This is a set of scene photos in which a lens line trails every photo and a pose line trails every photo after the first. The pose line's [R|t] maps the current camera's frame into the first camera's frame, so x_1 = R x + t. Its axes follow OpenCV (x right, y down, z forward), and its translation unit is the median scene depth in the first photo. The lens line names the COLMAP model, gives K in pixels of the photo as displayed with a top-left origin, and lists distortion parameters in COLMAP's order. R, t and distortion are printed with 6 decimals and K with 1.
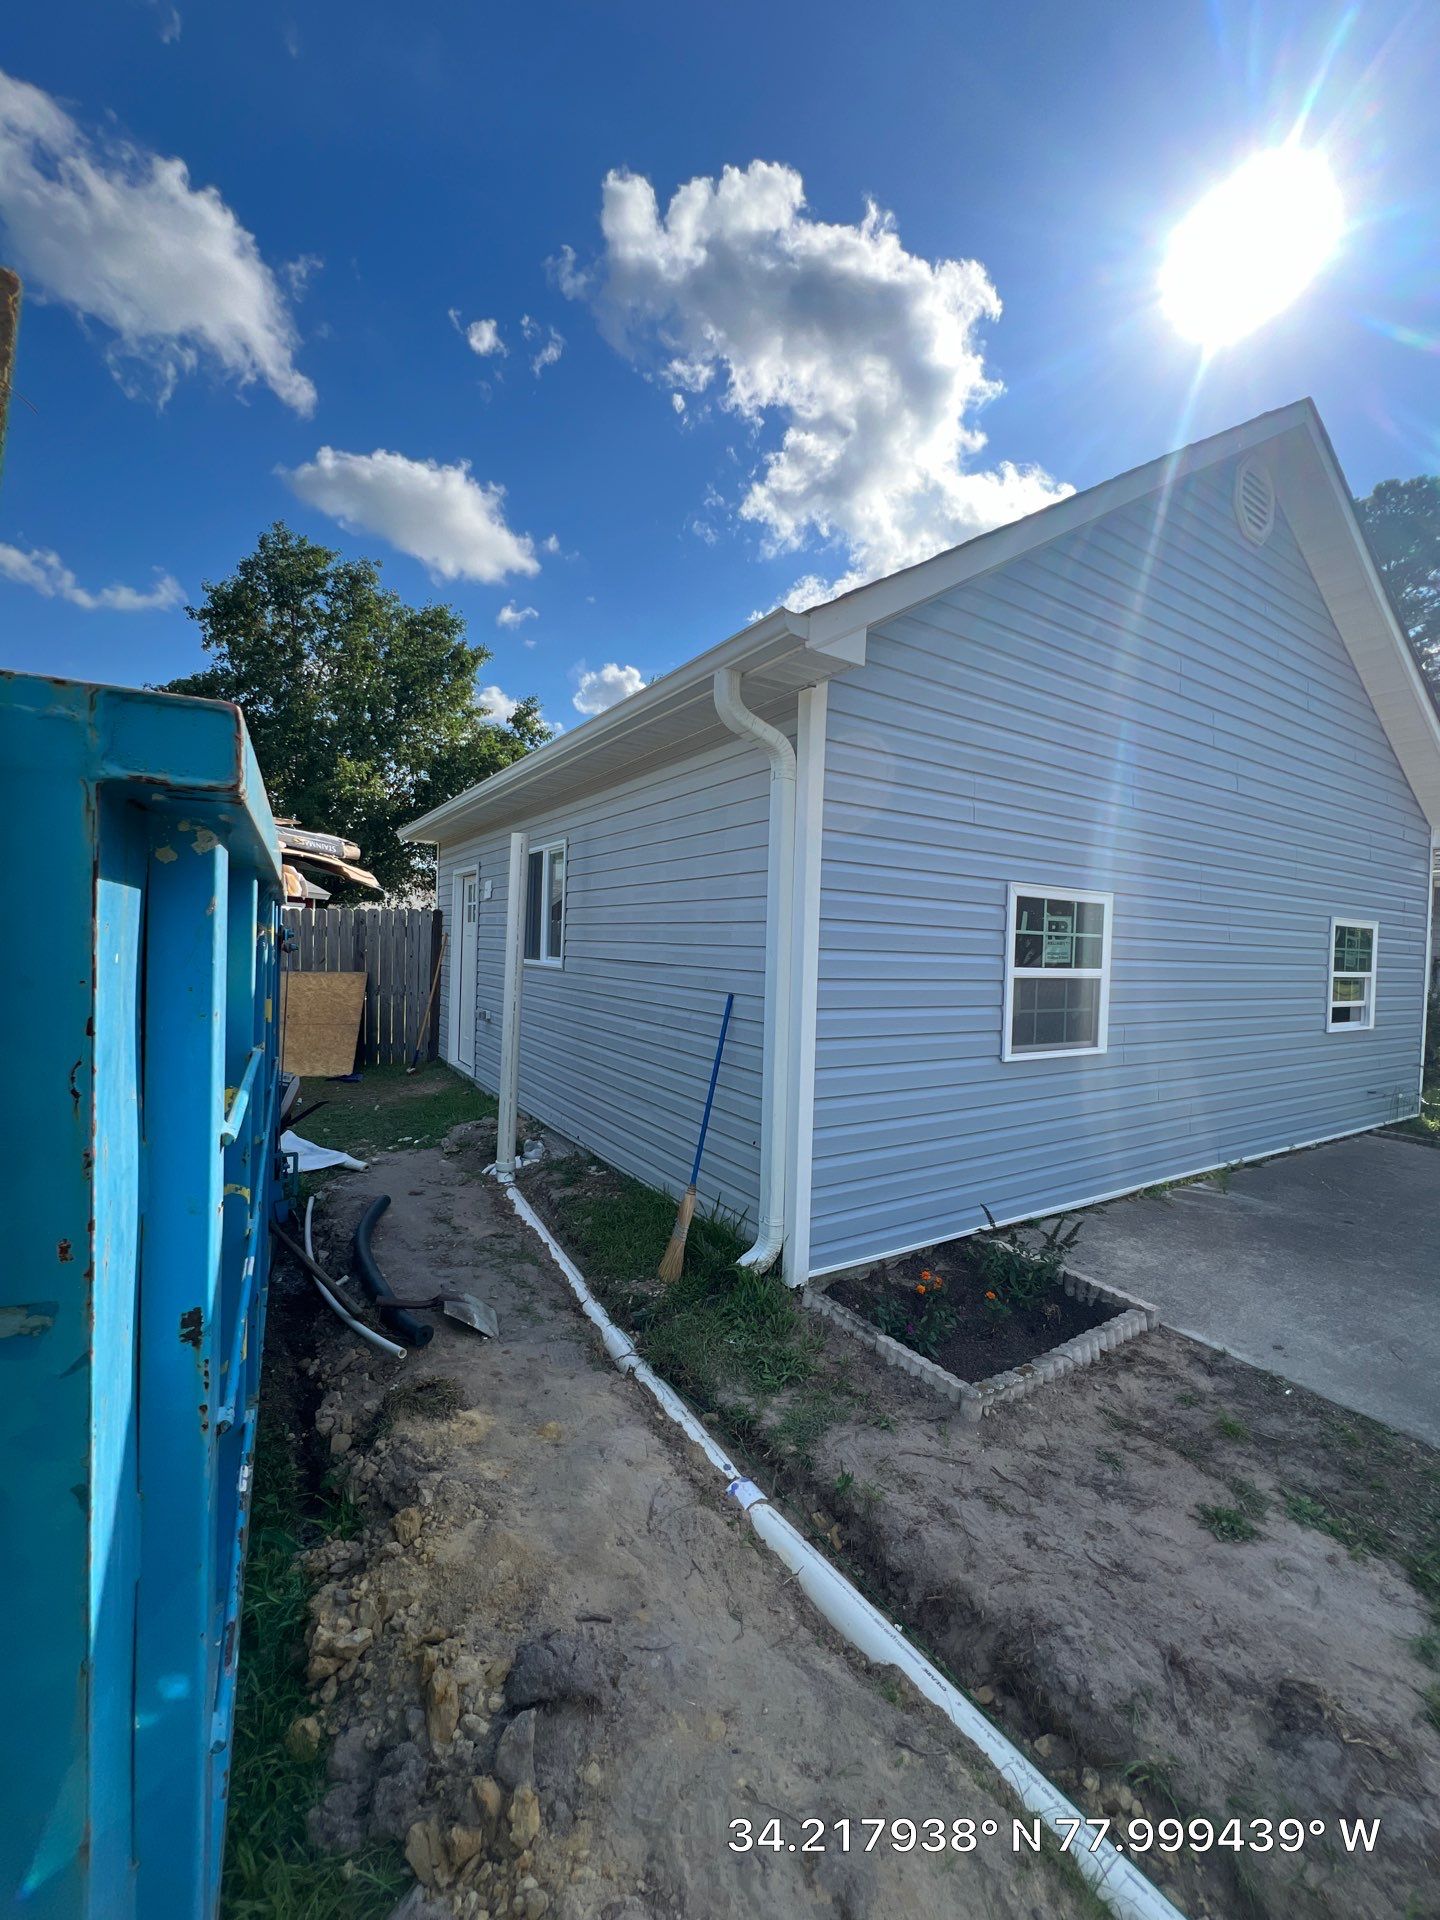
lens RADIAL K [[766.0, 0, 724.5], [0, 766.0, 953.9], [0, 0, 1]] dist [-0.002606, -0.000418]
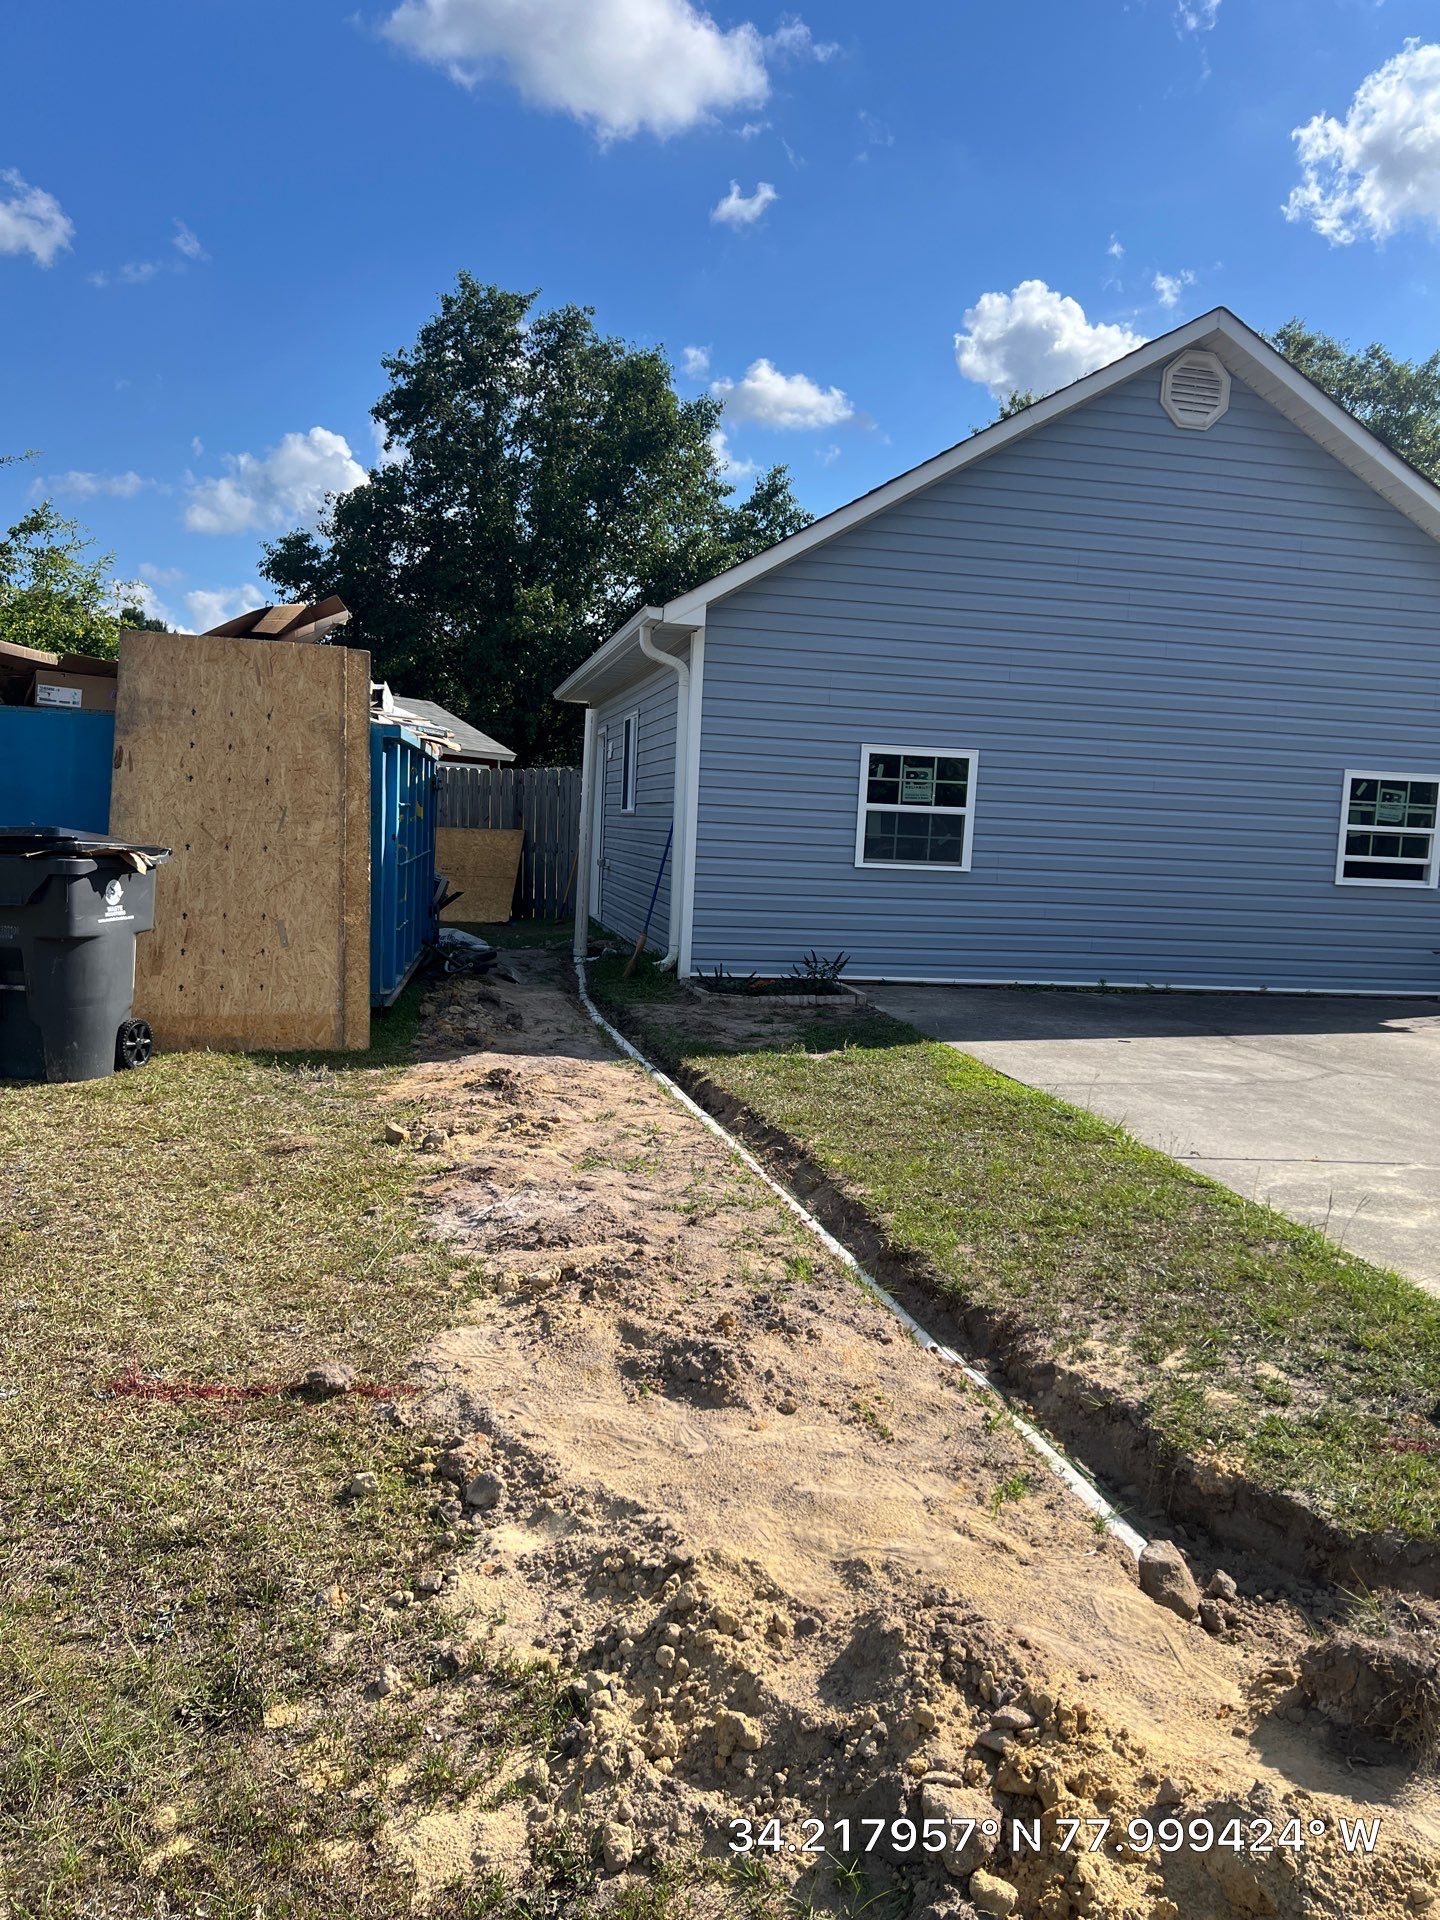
lens RADIAL K [[1436.9, 0, 720.0], [0, 1436.9, 960.0], [0, 0, 1]] dist [0.043116, -0.045028]
pose [[0.932852, 0.041489, -0.357863, 0.998950], [-0.015618, 0.997070, 0.074883, 0.103151], [0.359921, -0.064265, 0.930767, -1.501004]]
